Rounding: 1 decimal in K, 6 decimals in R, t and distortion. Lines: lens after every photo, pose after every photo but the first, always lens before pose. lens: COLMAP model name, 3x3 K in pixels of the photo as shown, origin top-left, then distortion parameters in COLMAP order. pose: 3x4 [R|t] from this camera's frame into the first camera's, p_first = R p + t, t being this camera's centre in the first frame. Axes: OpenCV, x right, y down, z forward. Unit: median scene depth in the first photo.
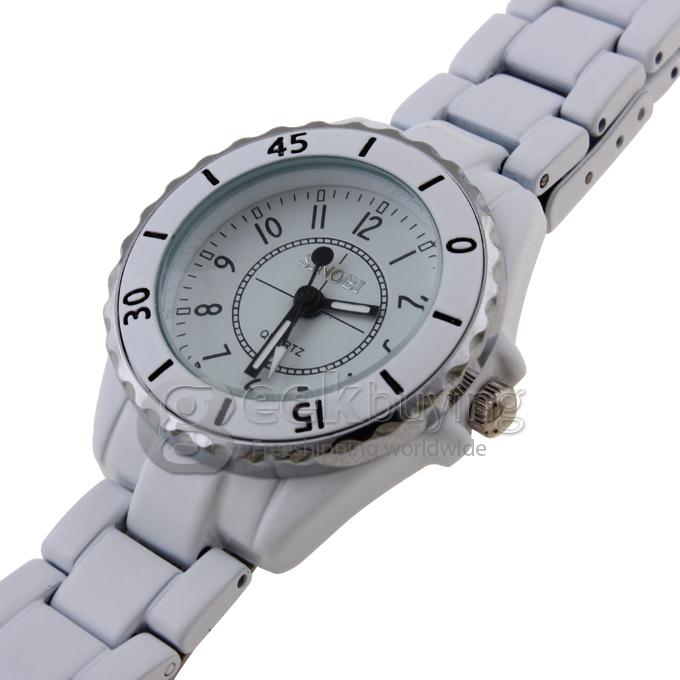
lens RADIAL K [[2781.3, 0, 340.9], [0, 2781.3, 339.2], [0, 0, 1]] dist [0.006048, 0.000000]
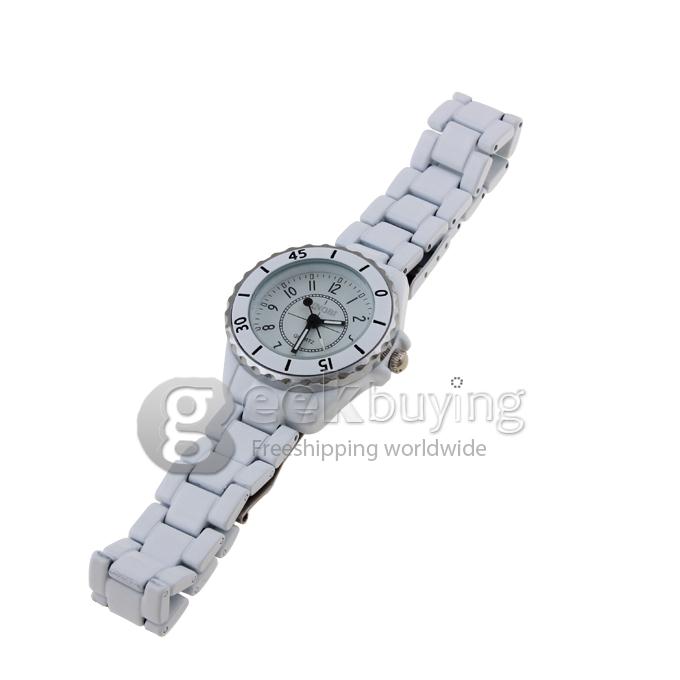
lens RADIAL K [[2781.3, 0, 339.8], [0, 2781.3, 340.2], [0, 0, 1]] dist [0.006048, 0.000000]
pose [[0.986781, -0.033243, 0.158610, -0.358121], [0.044709, 0.996595, -0.069280, 0.163877], [-0.155767, 0.075456, 0.984908, -1.280669]]
